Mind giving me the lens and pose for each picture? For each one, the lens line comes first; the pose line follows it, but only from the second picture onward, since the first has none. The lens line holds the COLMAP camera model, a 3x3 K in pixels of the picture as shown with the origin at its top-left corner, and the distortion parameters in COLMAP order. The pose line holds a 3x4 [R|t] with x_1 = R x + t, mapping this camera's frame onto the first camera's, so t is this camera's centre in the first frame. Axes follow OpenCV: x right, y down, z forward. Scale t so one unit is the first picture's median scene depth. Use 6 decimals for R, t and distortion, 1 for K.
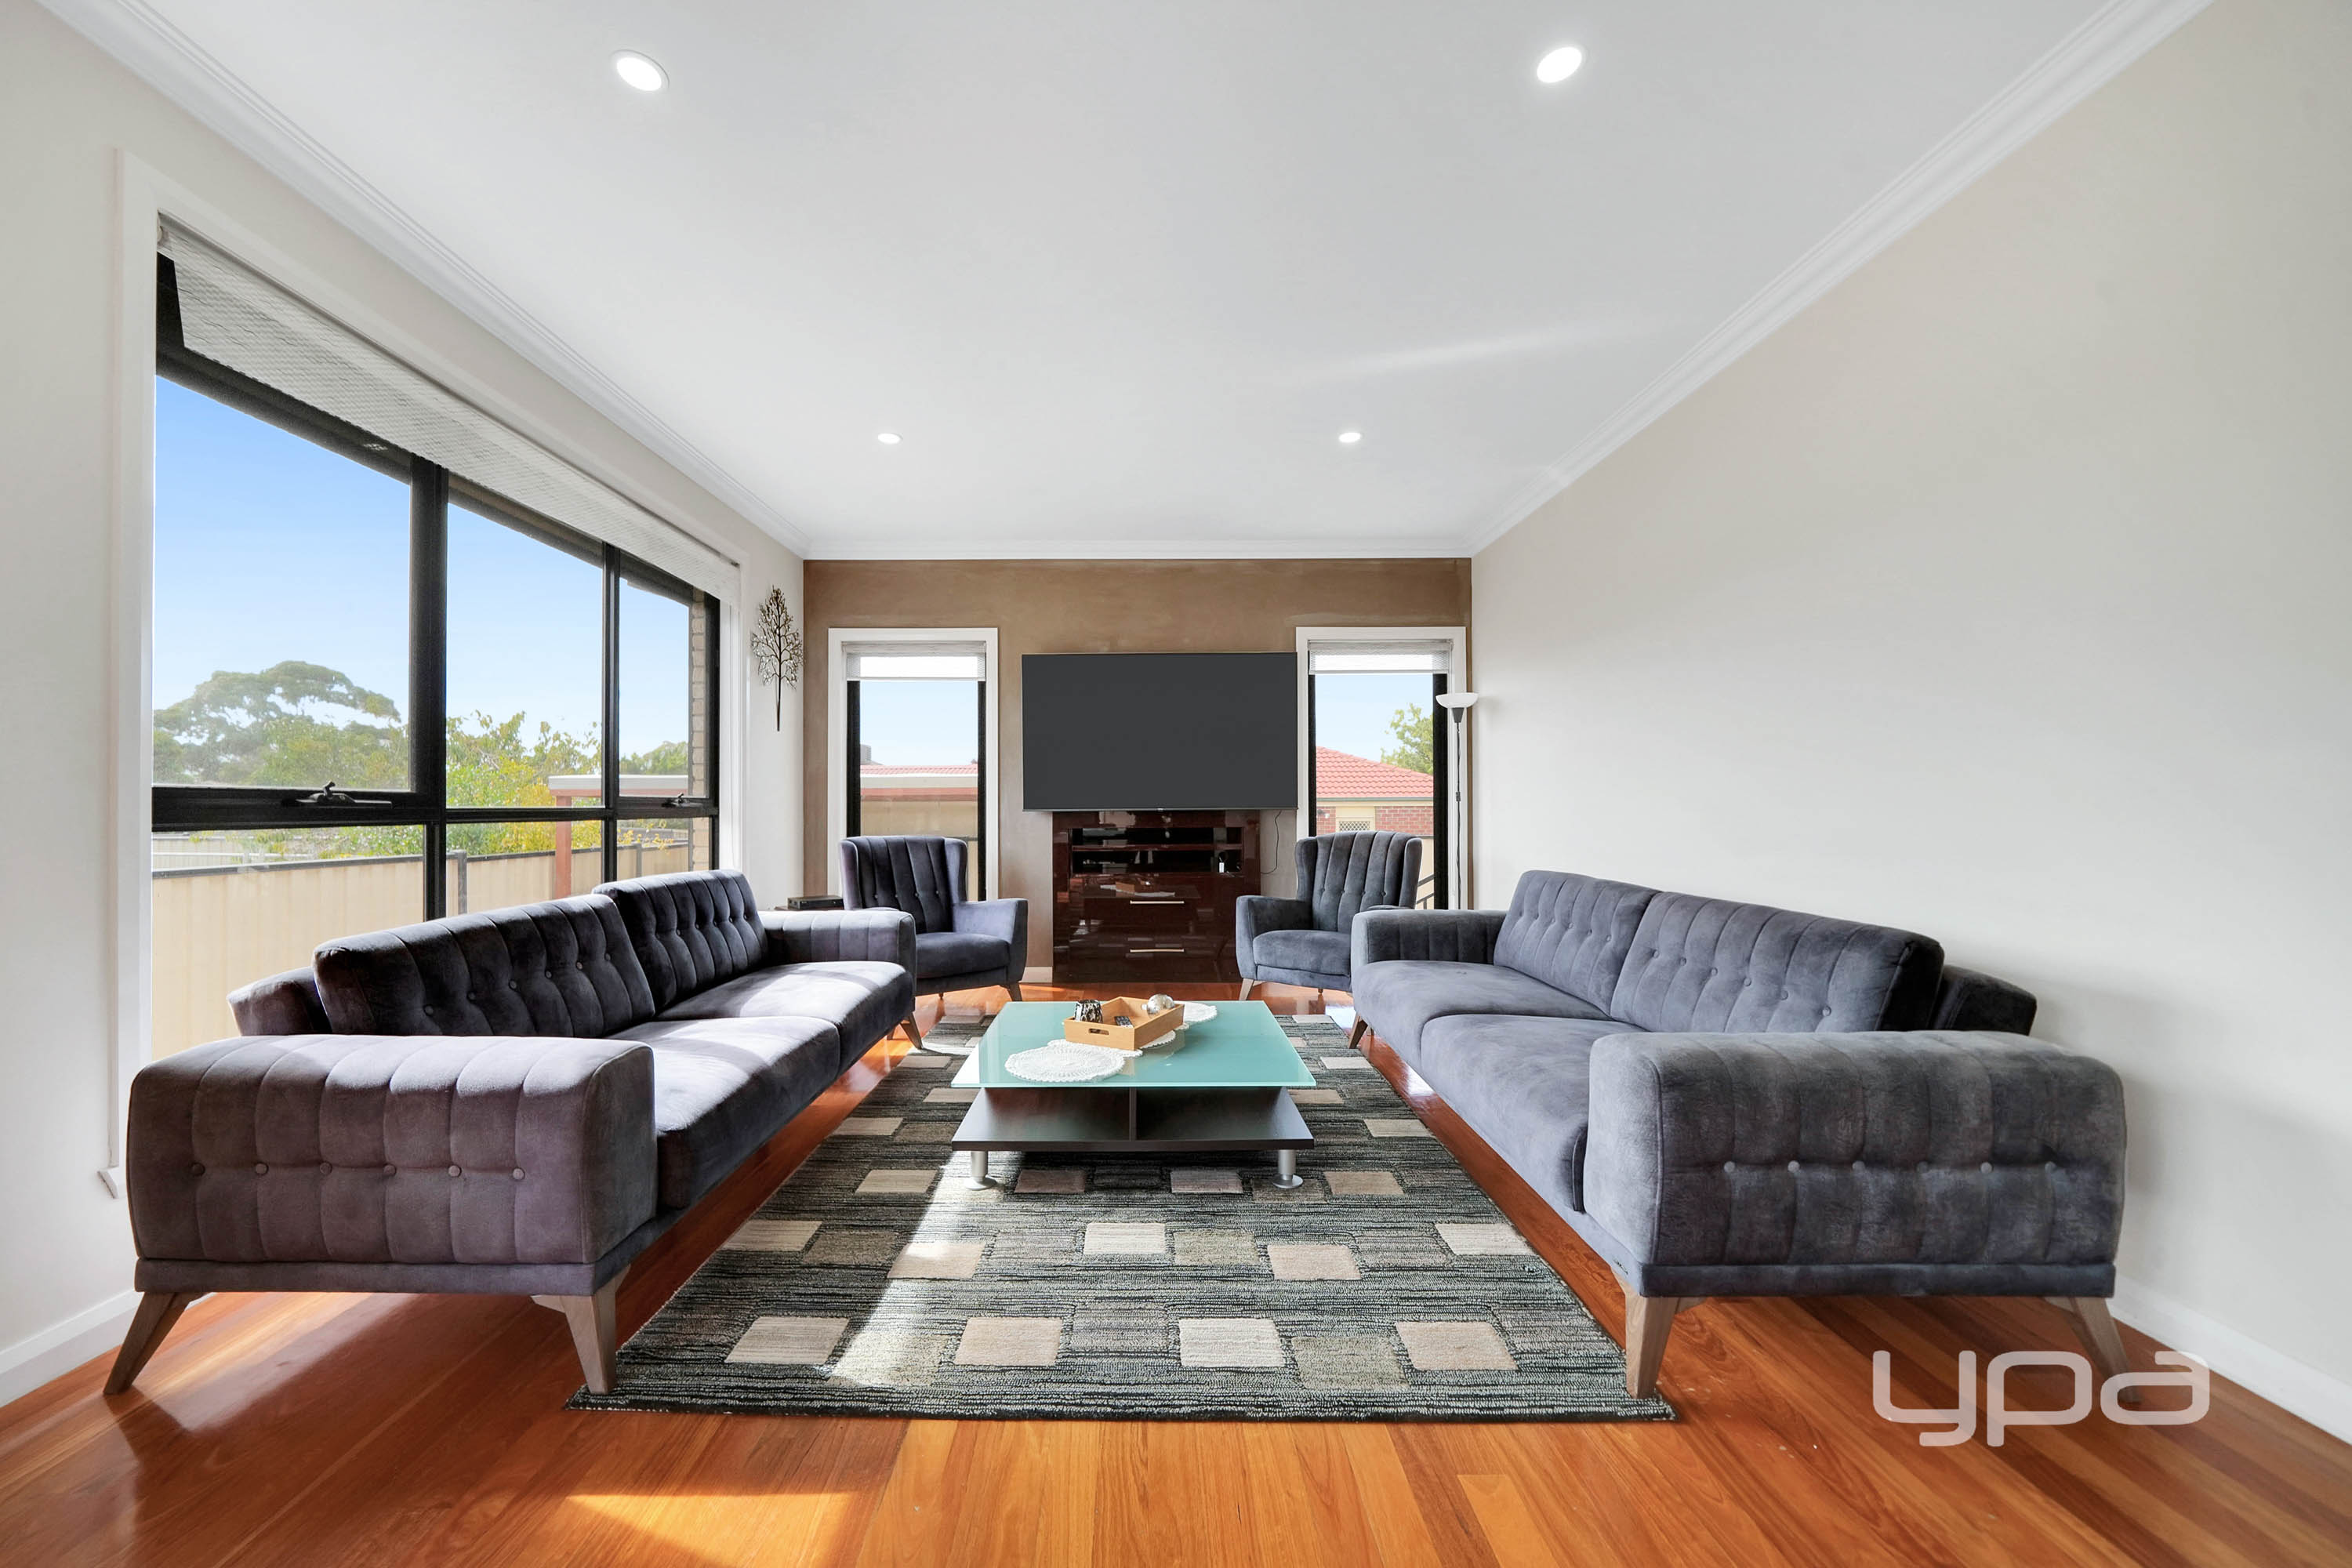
lens RADIAL K [[858.9, 0, 1151.5], [0, 858.9, 794.9], [0, 0, 1]] dist [-0.014309, 0.000429]
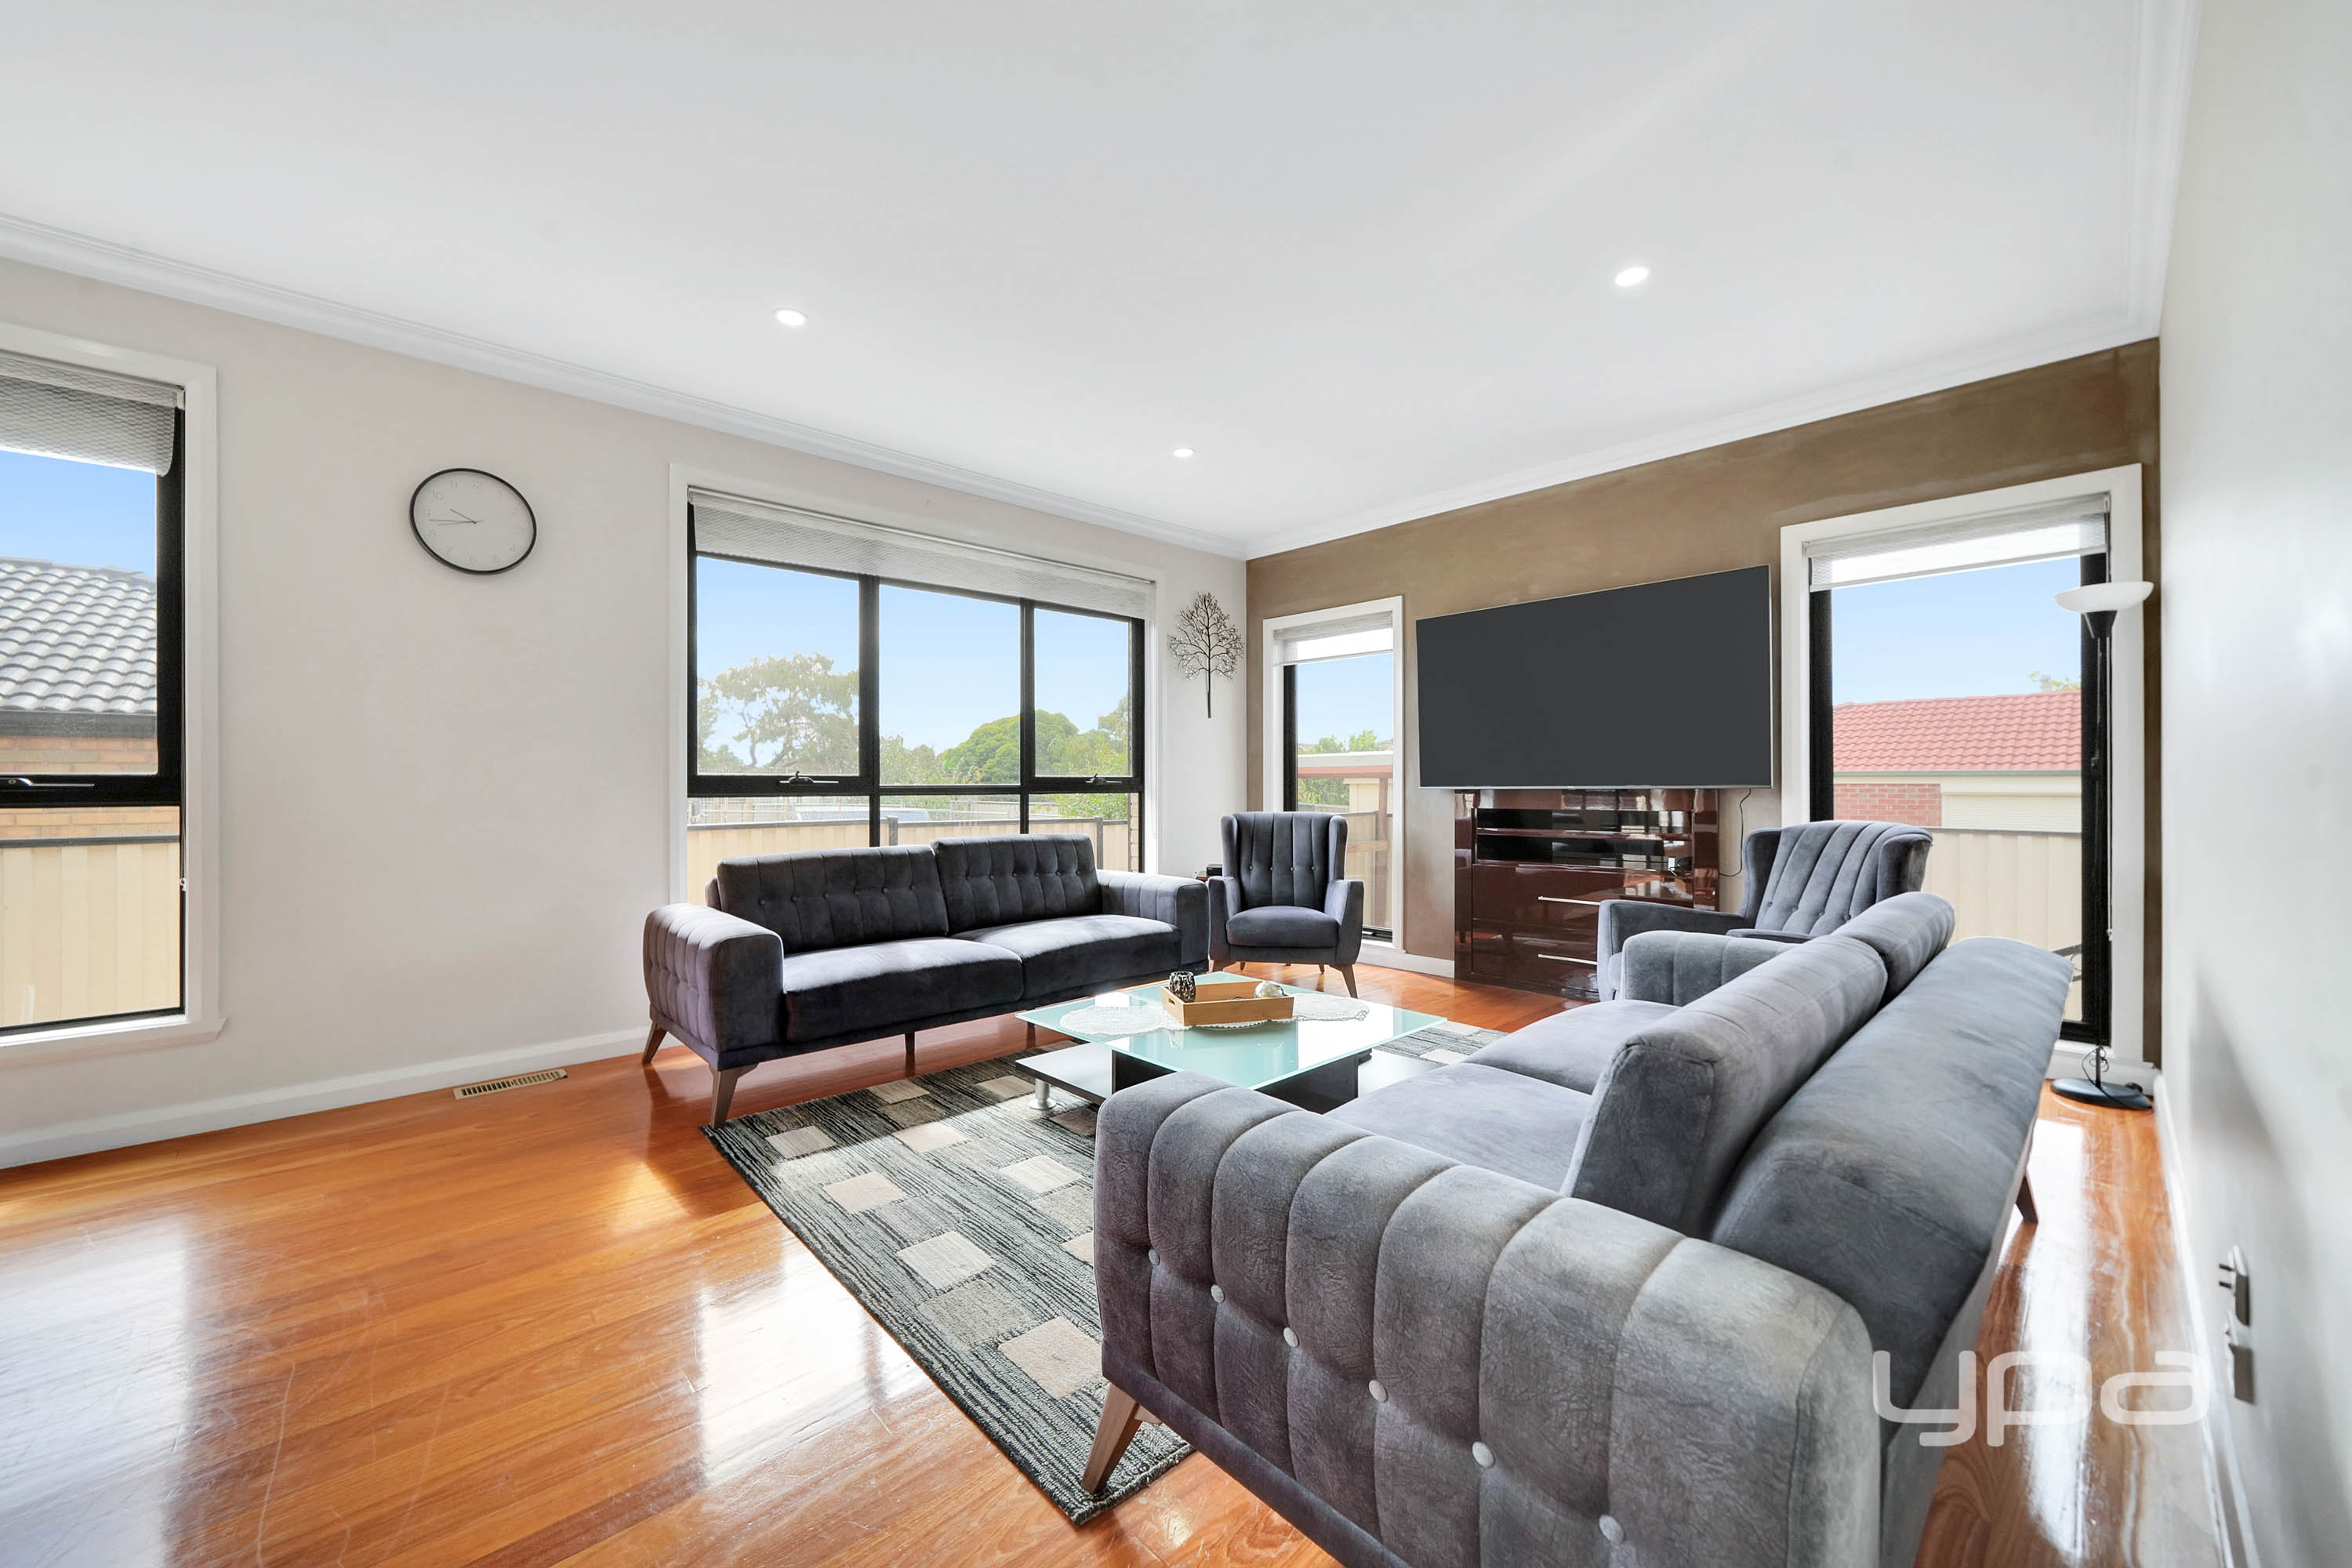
lens RADIAL K [[884.9, 0, 1133.0], [0, 884.9, 783.3], [0, 0, 1]] dist [-0.003990, 0.001095]
pose [[0.665902, 0.002202, -0.746036, 0.516059], [0.010886, 0.999861, 0.012668, -0.003987], [0.745960, -0.016557, 0.665785, 0.184587]]
